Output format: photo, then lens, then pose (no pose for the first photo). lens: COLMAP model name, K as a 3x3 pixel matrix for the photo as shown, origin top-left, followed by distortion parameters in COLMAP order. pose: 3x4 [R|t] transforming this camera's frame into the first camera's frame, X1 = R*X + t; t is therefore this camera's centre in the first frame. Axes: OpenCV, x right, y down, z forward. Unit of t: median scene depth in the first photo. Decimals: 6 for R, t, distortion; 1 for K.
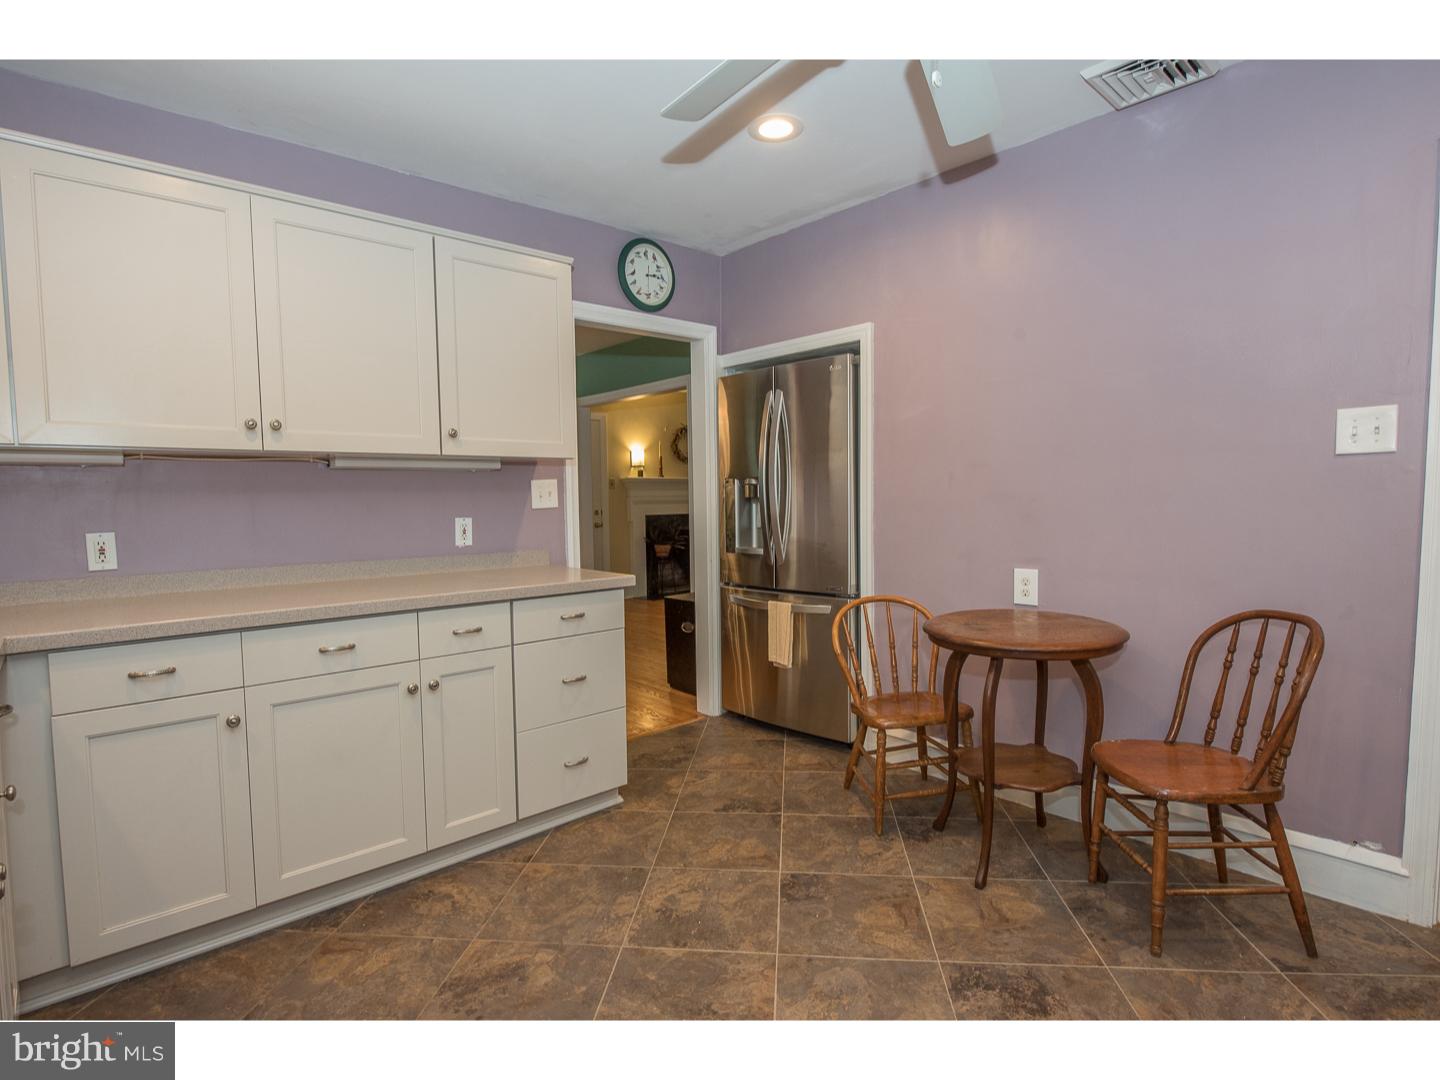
lens RADIAL K [[737.1, 0, 721.5], [0, 737.1, 537.0], [0, 0, 1]] dist [0.004197, -0.000221]
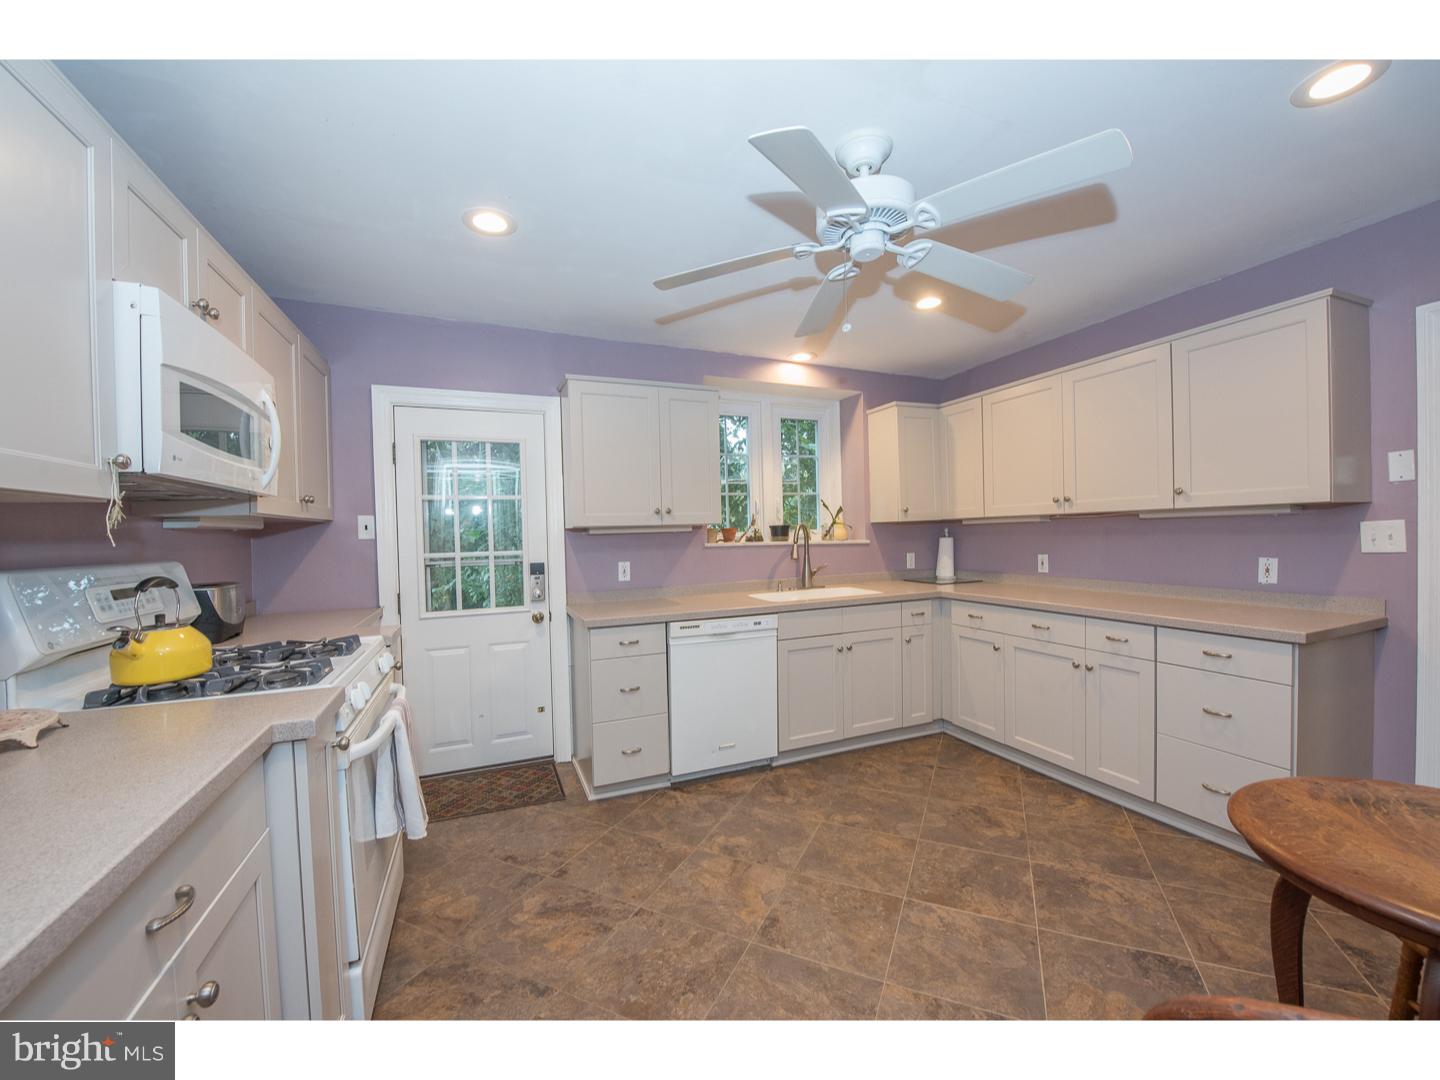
lens RADIAL K [[575.9, 0, 722.3], [0, 575.9, 544.2], [0, 0, 1]] dist [-0.015606, -0.000368]
pose [[-0.339793, 0.031966, -0.939957, 0.935843], [-0.029454, 0.998570, 0.044607, -0.078521], [0.940039, 0.042842, -0.338366, 0.673139]]
